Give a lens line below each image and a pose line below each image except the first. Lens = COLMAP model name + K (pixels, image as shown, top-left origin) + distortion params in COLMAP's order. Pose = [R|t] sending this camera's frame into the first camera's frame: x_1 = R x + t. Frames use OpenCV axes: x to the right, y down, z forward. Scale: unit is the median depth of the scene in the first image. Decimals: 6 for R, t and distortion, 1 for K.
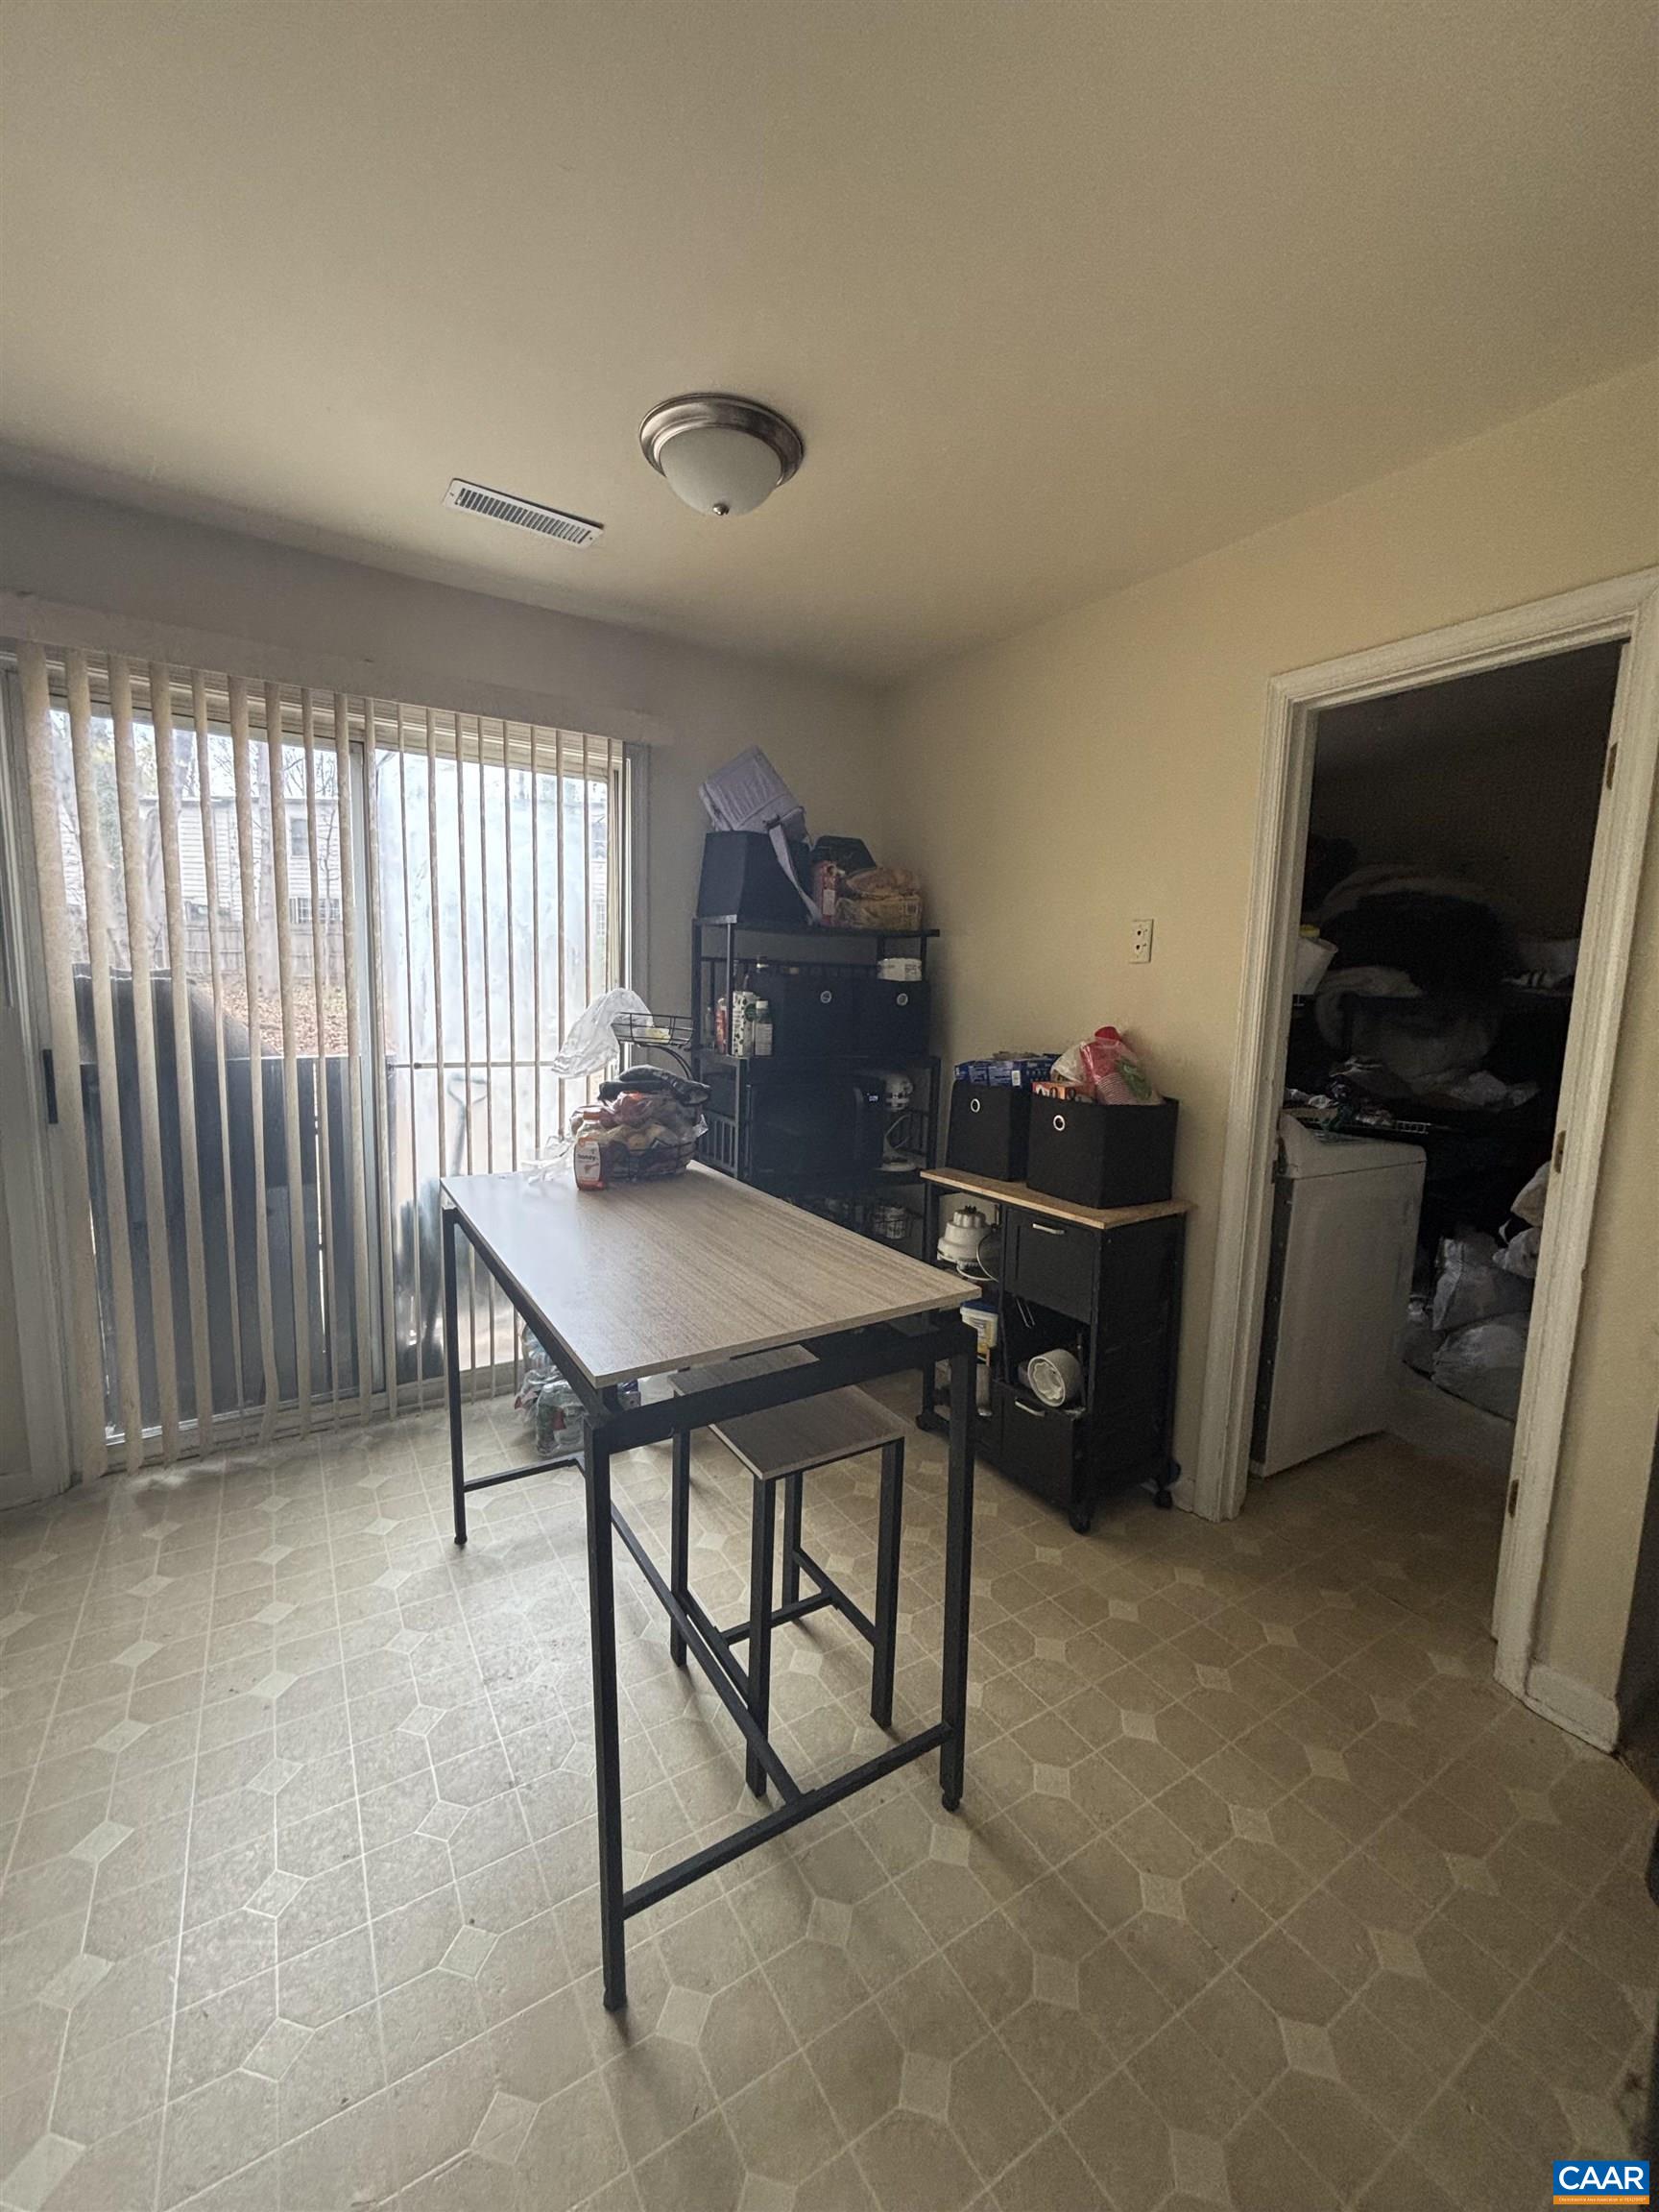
lens RADIAL K [[911.3, 0, 801.9], [0, 911.3, 1099.9], [0, 0, 1]] dist [0.027659, -0.000401]
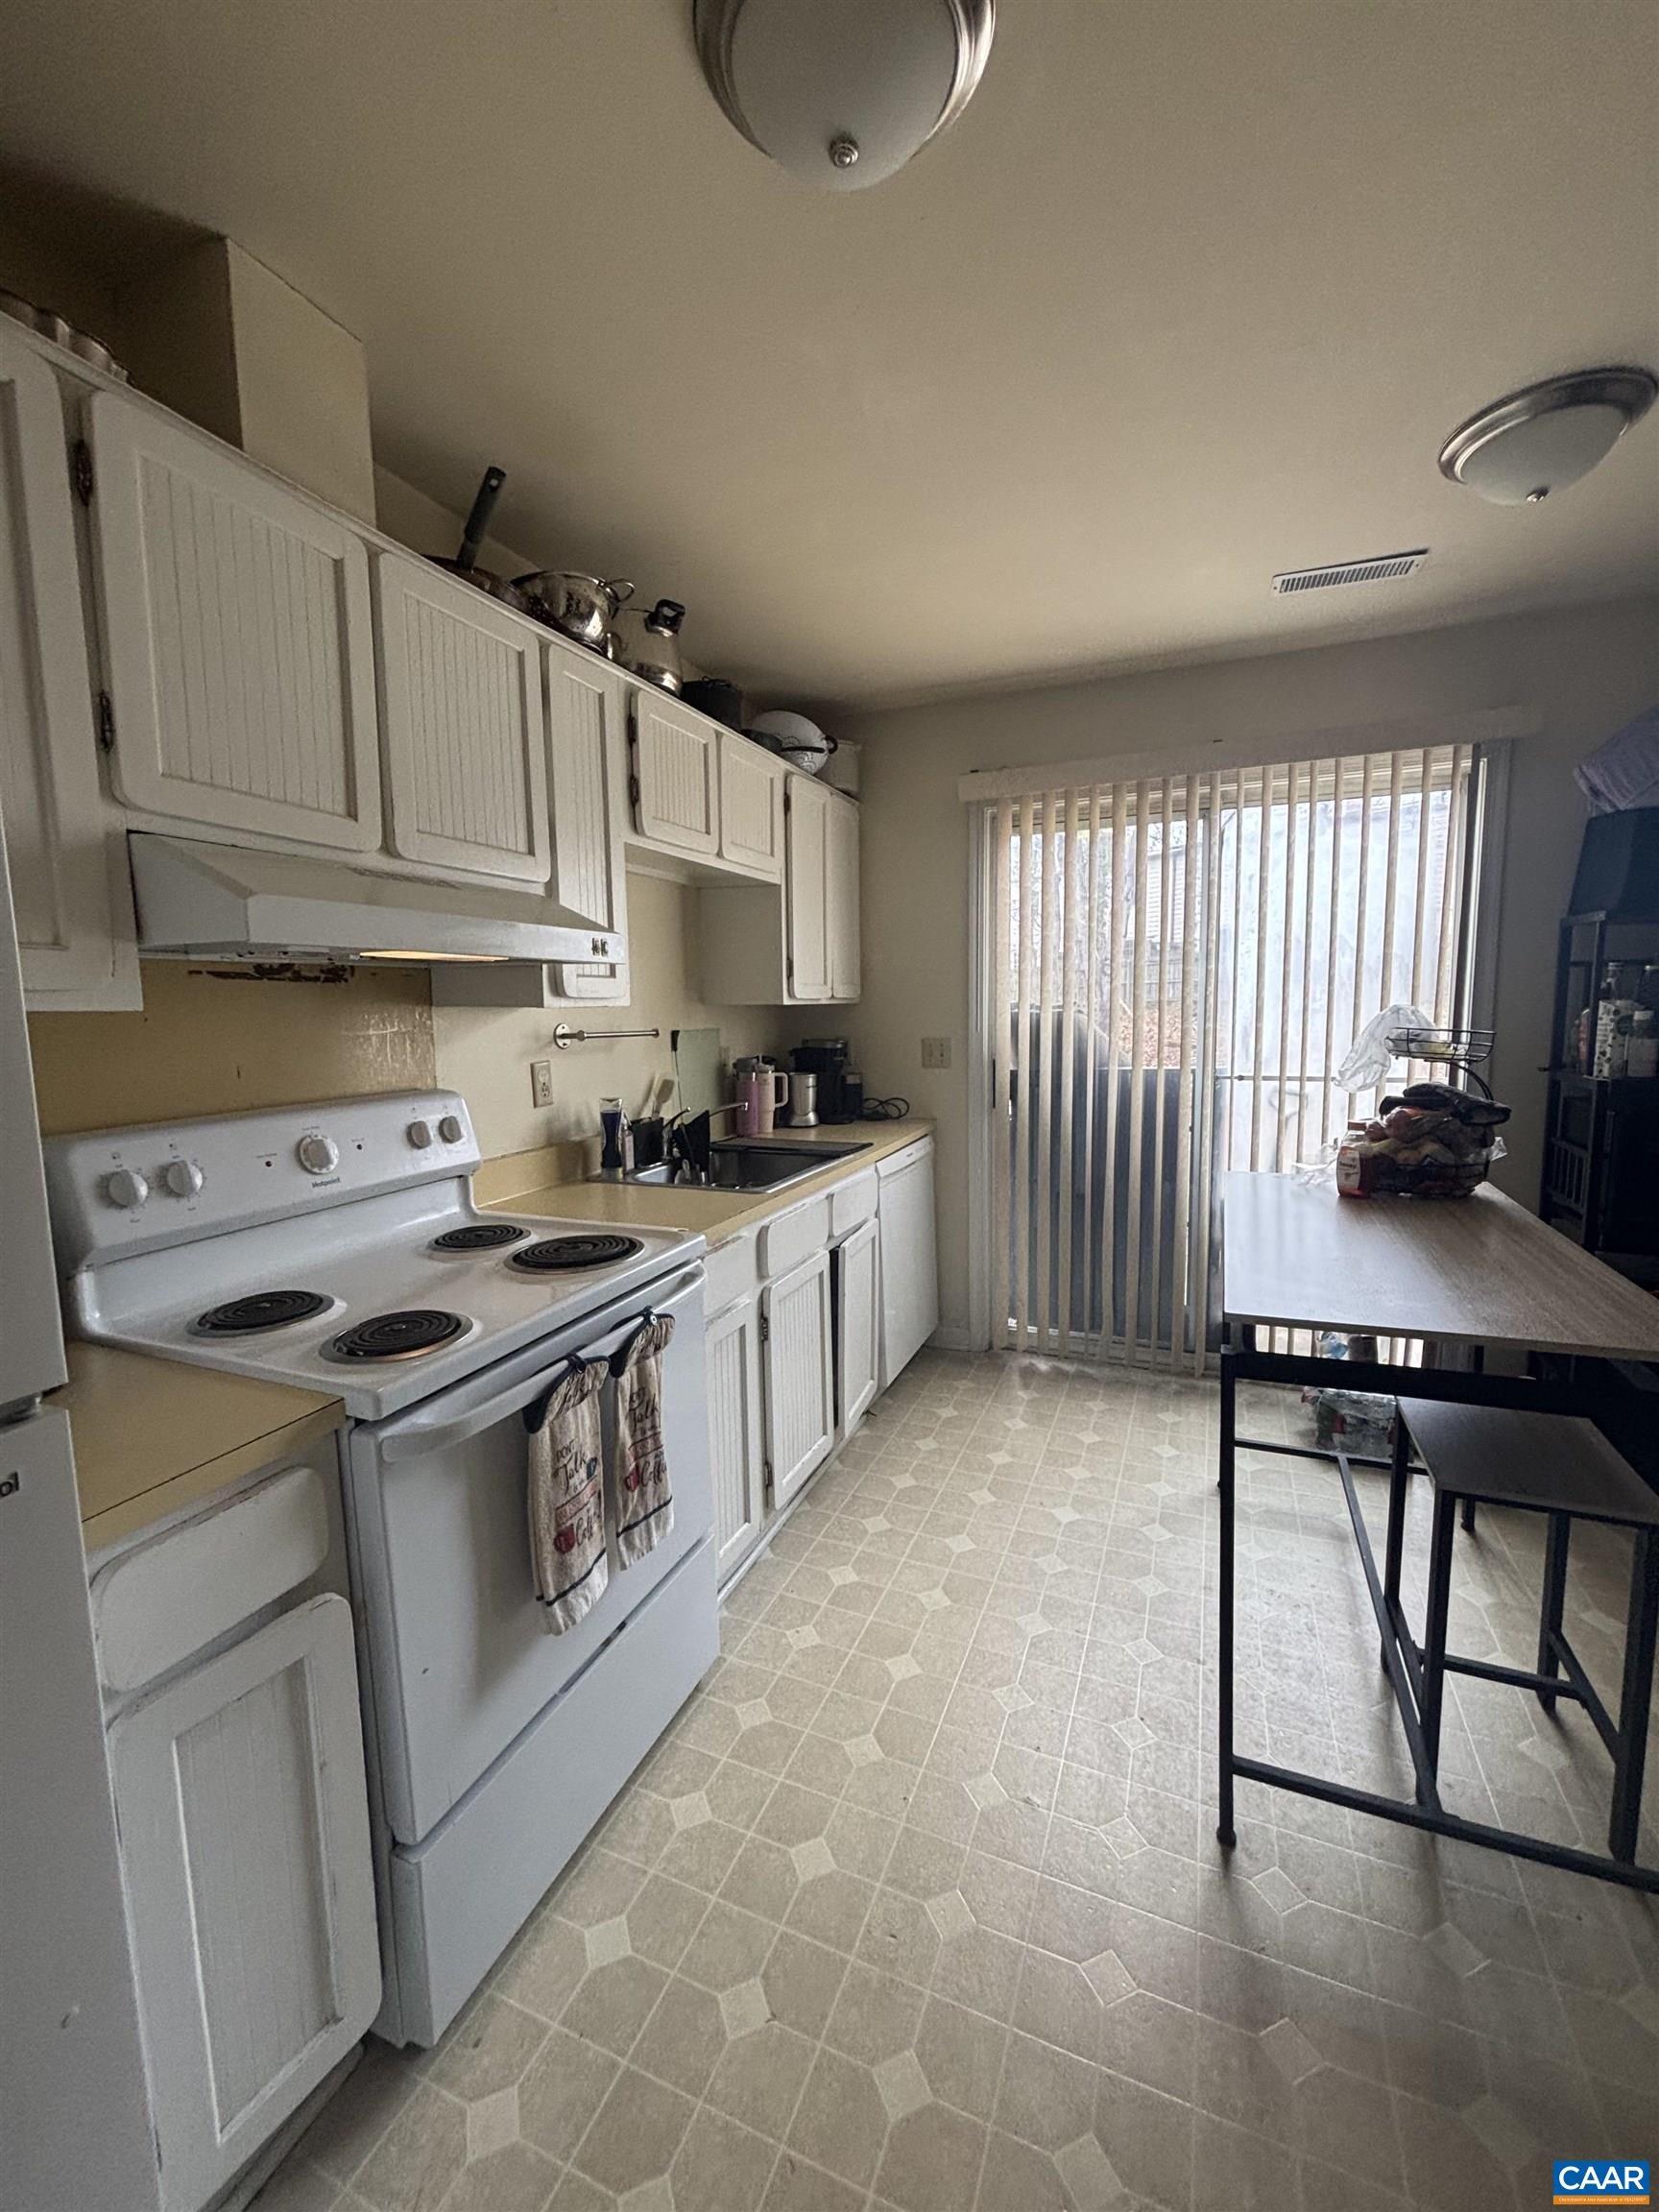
lens RADIAL K [[887.3, 0, 834.9], [0, 887.3, 1104.3], [0, 0, 1]] dist [0.003595, -0.004708]
pose [[0.595587, 0.051678, -0.801627, 0.190390], [-0.065621, 0.997723, 0.015565, 0.012657], [0.800606, 0.043334, 0.597622, -0.071686]]
